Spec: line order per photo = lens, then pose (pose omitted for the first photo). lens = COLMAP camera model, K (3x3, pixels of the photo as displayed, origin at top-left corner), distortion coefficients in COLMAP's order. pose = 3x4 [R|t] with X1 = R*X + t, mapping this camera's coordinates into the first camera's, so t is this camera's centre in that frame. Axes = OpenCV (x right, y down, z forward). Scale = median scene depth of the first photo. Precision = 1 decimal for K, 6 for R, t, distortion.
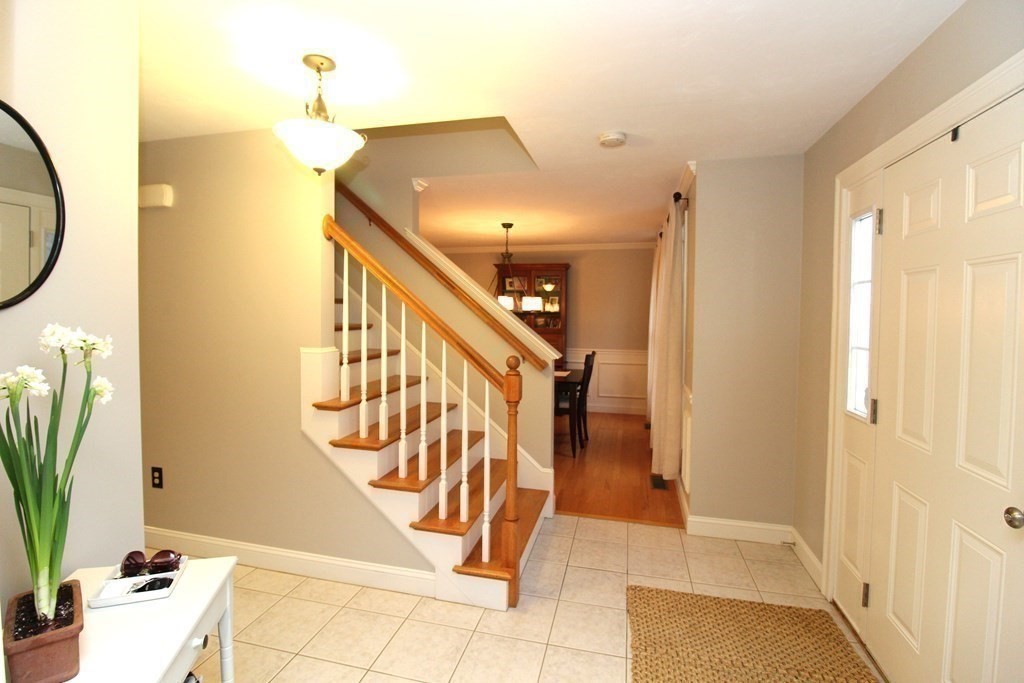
lens RADIAL K [[477.1, 0, 507.5], [0, 477.1, 328.4], [0, 0, 1]] dist [-0.001691, -0.000198]
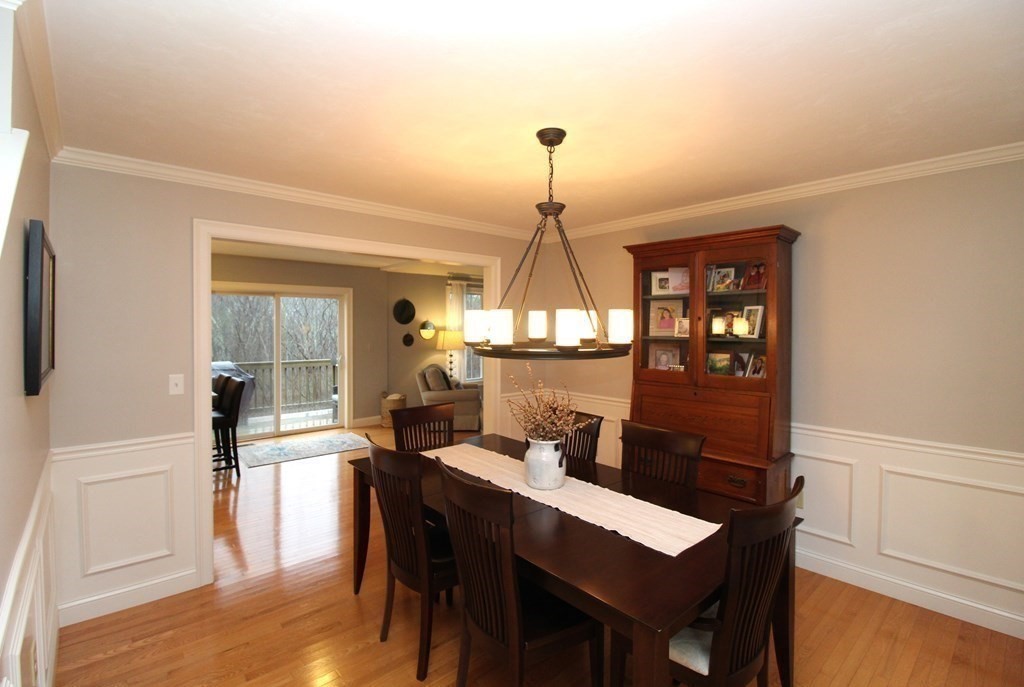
lens RADIAL K [[477.1, 0, 507.5], [0, 477.1, 330.4], [0, 0, 1]] dist [-0.001691, -0.000198]
pose [[0.828776, 0.001568, -0.559579, 0.154894], [-0.016813, 0.999614, -0.022101, -0.029021], [0.559328, 0.027725, 0.828483, 0.492504]]
